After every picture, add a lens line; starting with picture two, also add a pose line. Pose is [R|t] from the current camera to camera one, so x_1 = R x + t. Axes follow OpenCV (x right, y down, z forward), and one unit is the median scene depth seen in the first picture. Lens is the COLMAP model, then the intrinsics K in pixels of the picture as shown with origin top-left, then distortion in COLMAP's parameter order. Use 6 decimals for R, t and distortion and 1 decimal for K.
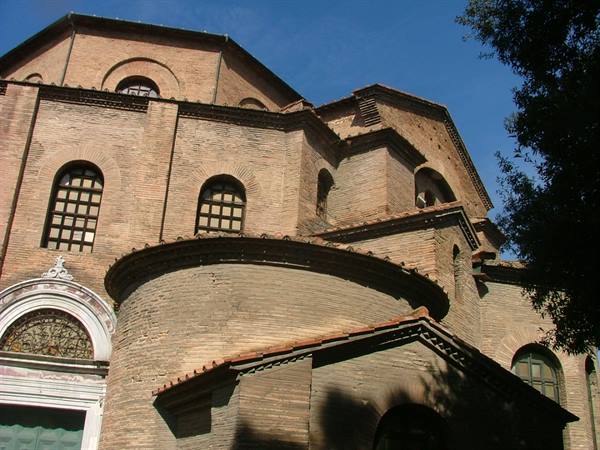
lens RADIAL K [[670.1, 0, 300.3], [0, 670.1, 225.7], [0, 0, 1]] dist [-0.130527, 0.000000]
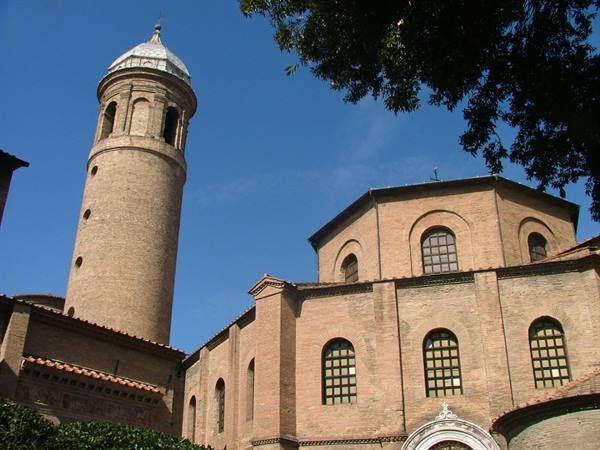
lens RADIAL K [[670.1, 0, 299.9], [0, 670.1, 223.9], [0, 0, 1]] dist [-0.130527, 0.000000]
pose [[0.906318, -0.234268, -0.351720, -0.050301], [0.202037, 0.971203, -0.126273, -0.193865], [0.371173, 0.043383, 0.927550, -0.418608]]
